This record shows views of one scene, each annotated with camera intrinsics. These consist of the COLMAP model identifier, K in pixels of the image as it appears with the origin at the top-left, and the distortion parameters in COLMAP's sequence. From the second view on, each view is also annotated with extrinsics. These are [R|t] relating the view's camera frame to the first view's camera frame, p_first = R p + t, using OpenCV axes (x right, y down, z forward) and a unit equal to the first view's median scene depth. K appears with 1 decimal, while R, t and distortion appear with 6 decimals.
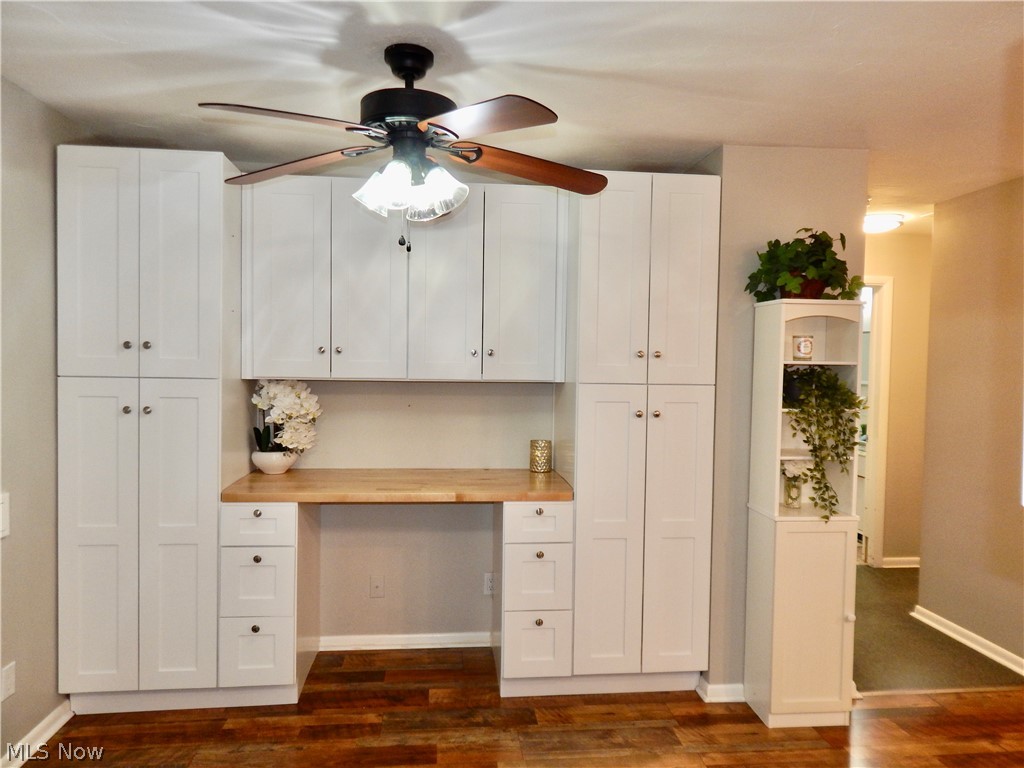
lens RADIAL K [[673.8, 0, 513.4], [0, 673.8, 383.5], [0, 0, 1]] dist [0.016744, -0.019508]
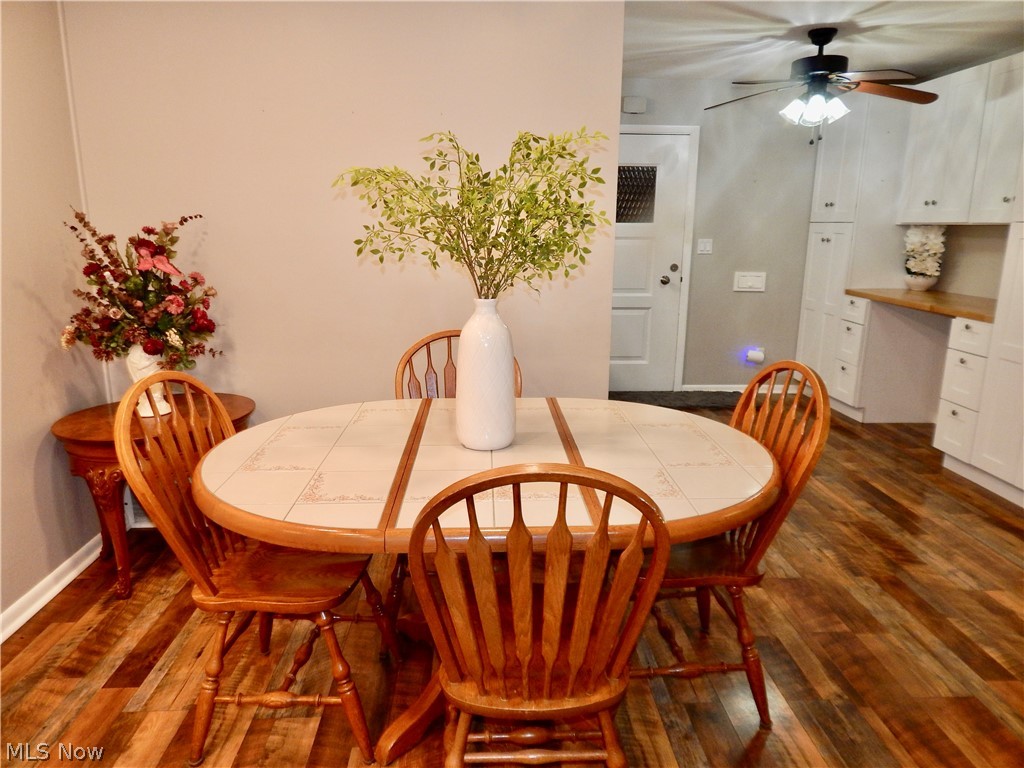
lens RADIAL K [[673.8, 0, 536.5], [0, 673.8, 390.9], [0, 0, 1]] dist [0.016744, -0.019508]
pose [[-0.023987, 0.222971, -0.974530, 1.315878], [-0.037252, 0.973934, 0.223752, 0.053566], [0.999018, 0.041670, -0.015056, 0.221357]]
